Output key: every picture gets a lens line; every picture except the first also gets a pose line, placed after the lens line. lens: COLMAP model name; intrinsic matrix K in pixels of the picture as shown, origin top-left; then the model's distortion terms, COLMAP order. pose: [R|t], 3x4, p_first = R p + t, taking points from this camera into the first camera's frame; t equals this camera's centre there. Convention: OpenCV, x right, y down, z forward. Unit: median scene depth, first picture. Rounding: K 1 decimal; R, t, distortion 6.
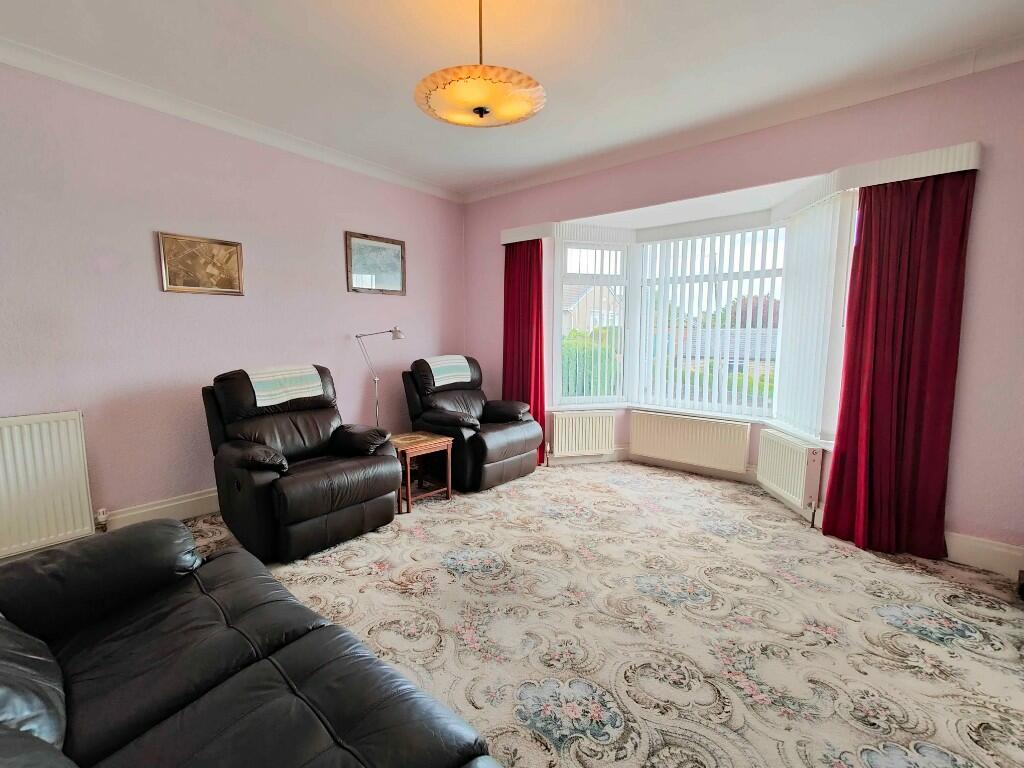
lens RADIAL K [[450.4, 0, 511.9], [0, 450.4, 380.9], [0, 0, 1]] dist [0.001057, 0.000235]
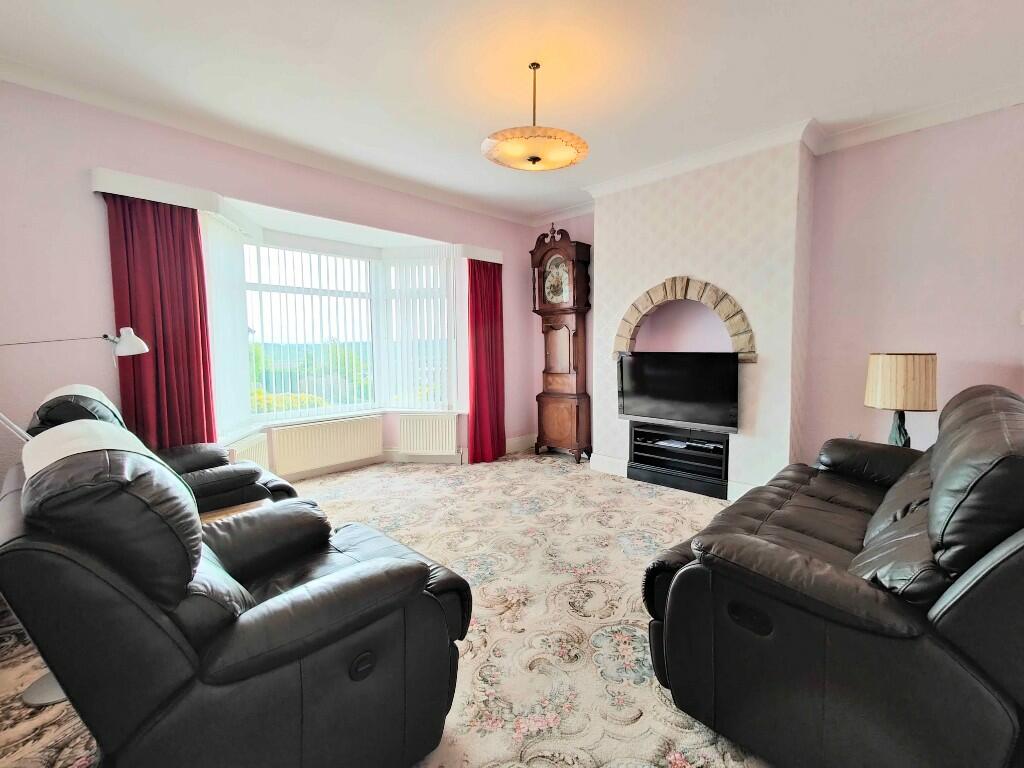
lens RADIAL K [[450.4, 0, 511.9], [0, 450.4, 380.9], [0, 0, 1]] dist [0.001057, 0.000235]
pose [[0.075166, -0.083909, 0.993634, -0.875644], [0.110988, 0.990966, 0.075288, -0.065981], [-0.990975, 0.104623, 0.083800, 0.665785]]
